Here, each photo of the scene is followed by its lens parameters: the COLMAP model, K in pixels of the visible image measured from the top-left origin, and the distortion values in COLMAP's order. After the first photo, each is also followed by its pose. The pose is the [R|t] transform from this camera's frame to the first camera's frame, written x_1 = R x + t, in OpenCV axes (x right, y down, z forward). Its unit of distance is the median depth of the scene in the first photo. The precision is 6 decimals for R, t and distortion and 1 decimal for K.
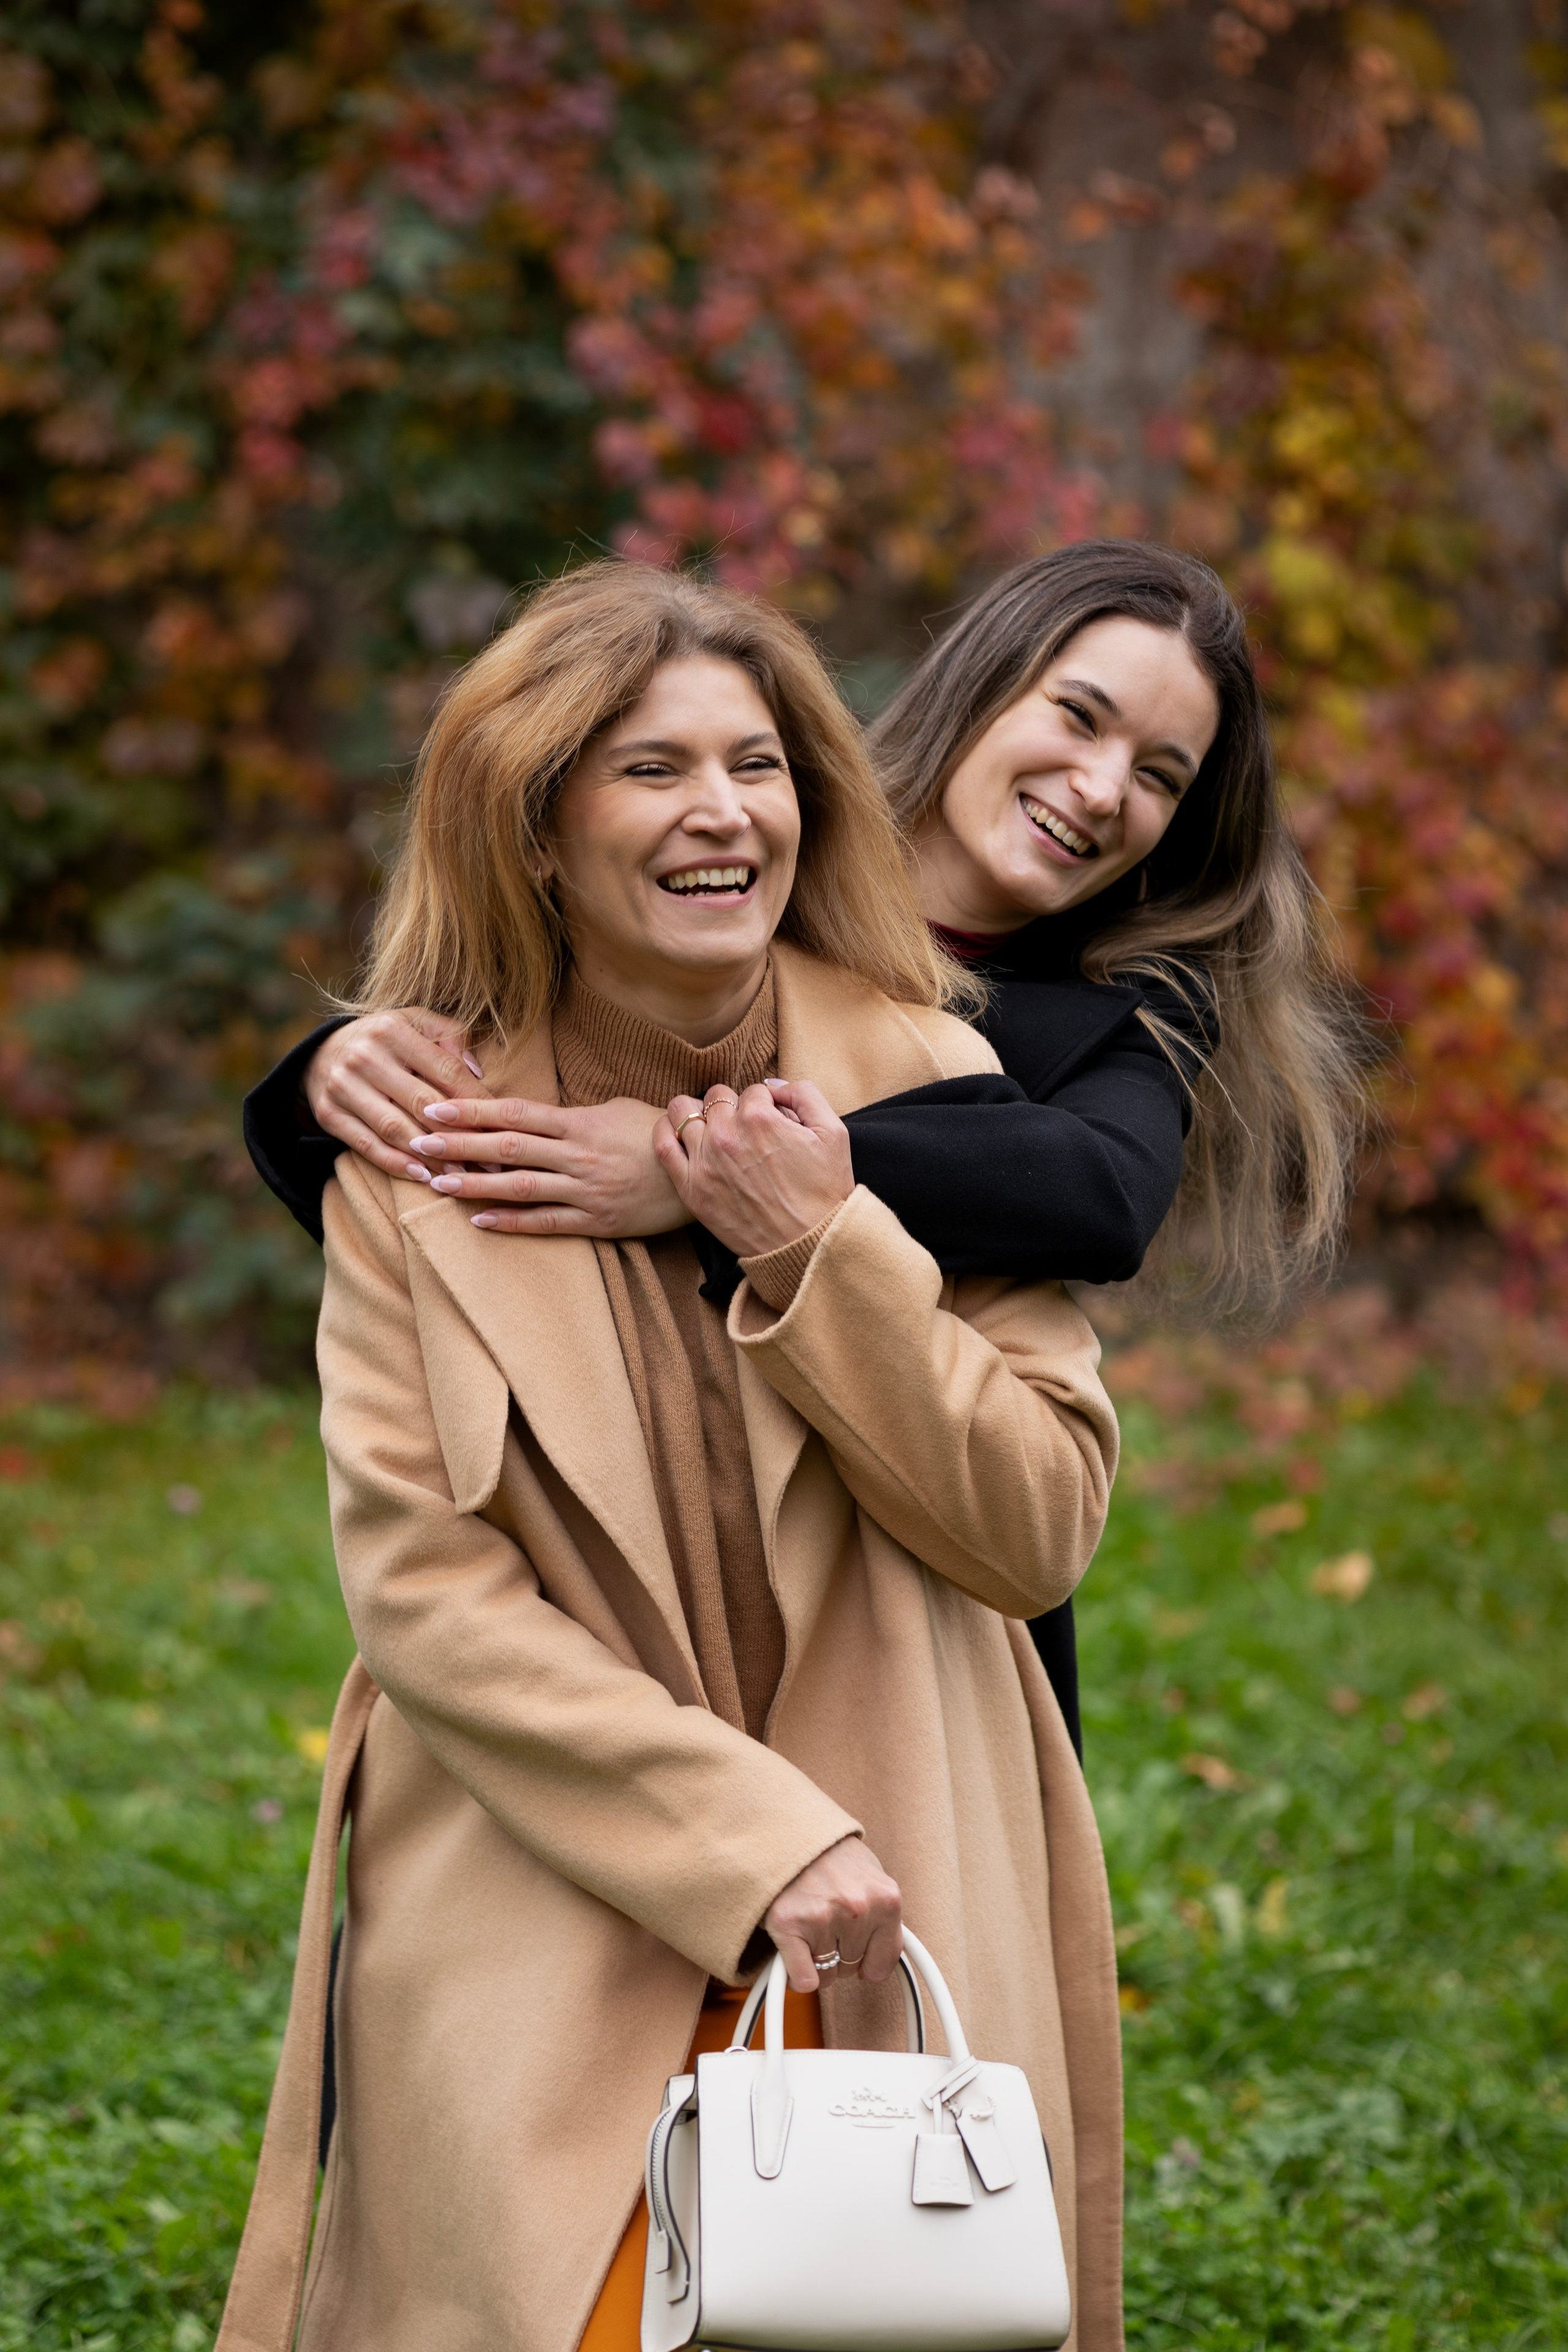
lens RADIAL K [[5837.0, 0, 824.0], [0, 5837.0, 1187.4], [0, 0, 1]] dist [0.040936, 12.716708]
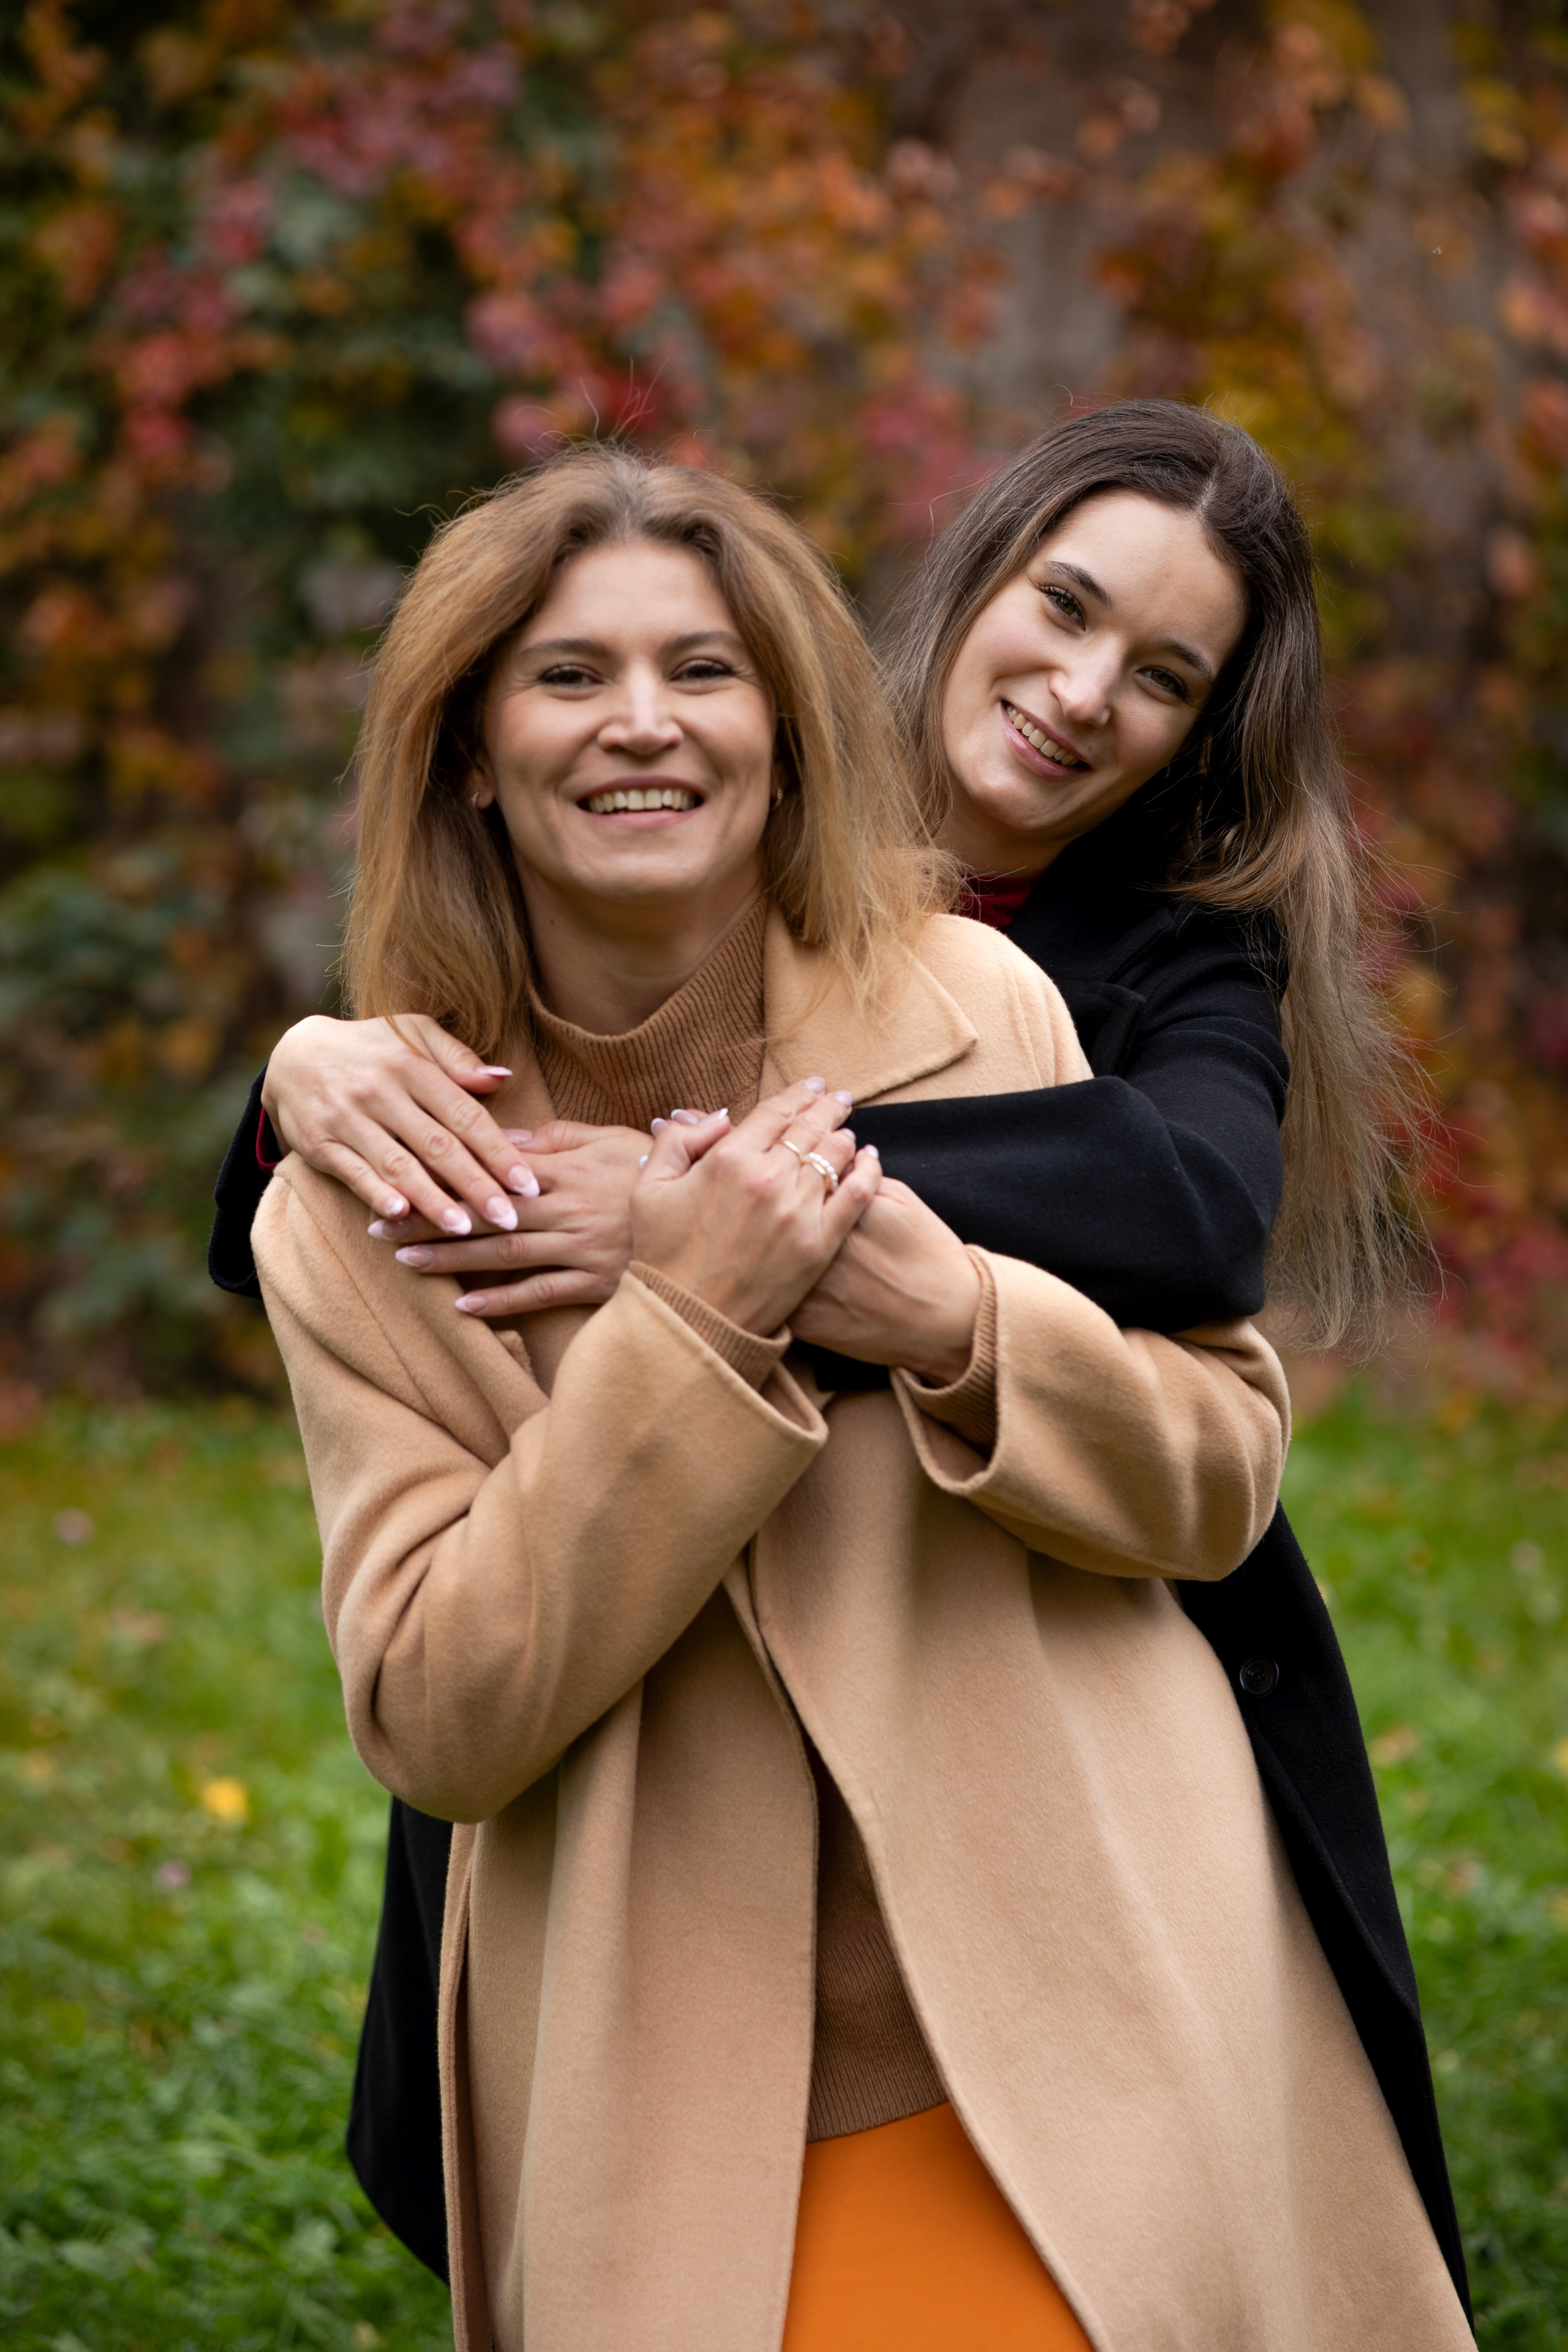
lens RADIAL K [[5678.0, 0, 784.0], [0, 5678.0, 1176.0], [0, 0, 1]] dist [0.016050, 8.504364]
pose [[0.999760, 0.002579, 0.021742, -0.011677], [-0.002555, 0.999996, -0.001127, -0.002162], [-0.021744, 0.001071, 0.999763, 0.061777]]
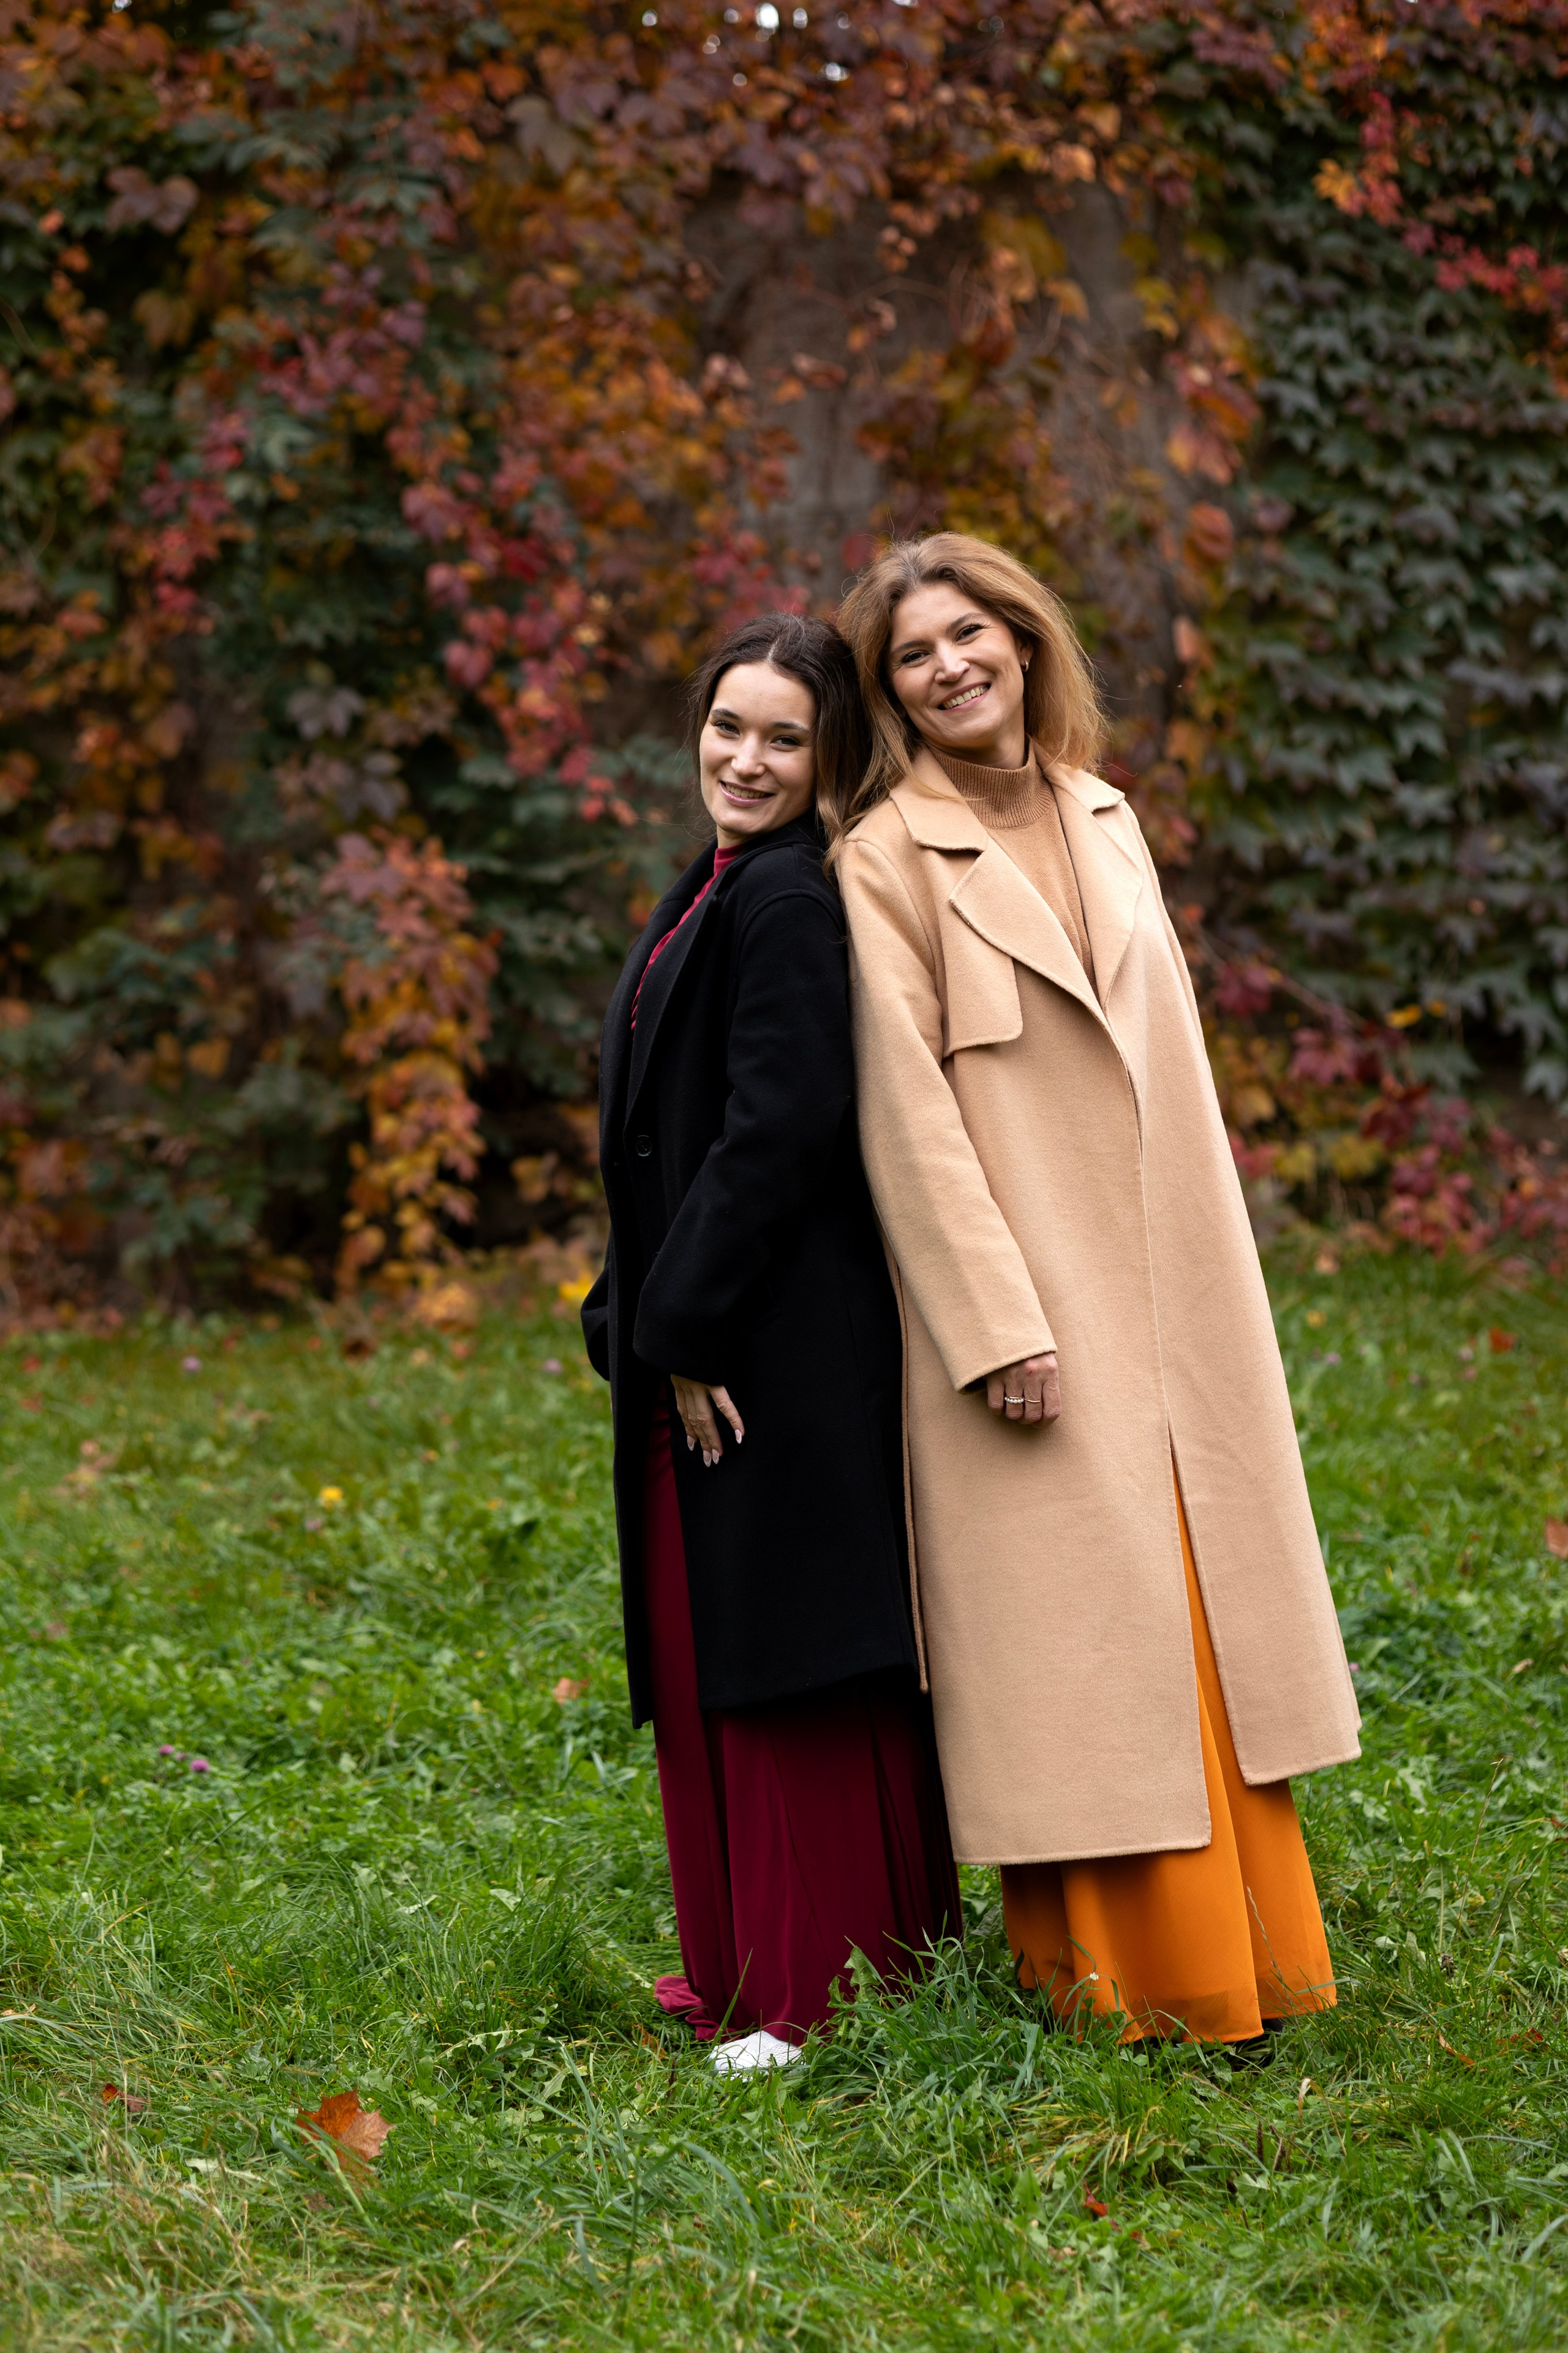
lens RADIAL K [[5689.6, 0, 600.4], [0, 5689.6, 1172.3], [0, 0, 1]] dist [0.010100, 28.568858]
pose [[0.998681, -0.048650, 0.016386, -0.026333], [0.048958, 0.998621, -0.018933, 0.030511], [-0.015443, 0.019710, 0.999686, -0.264373]]
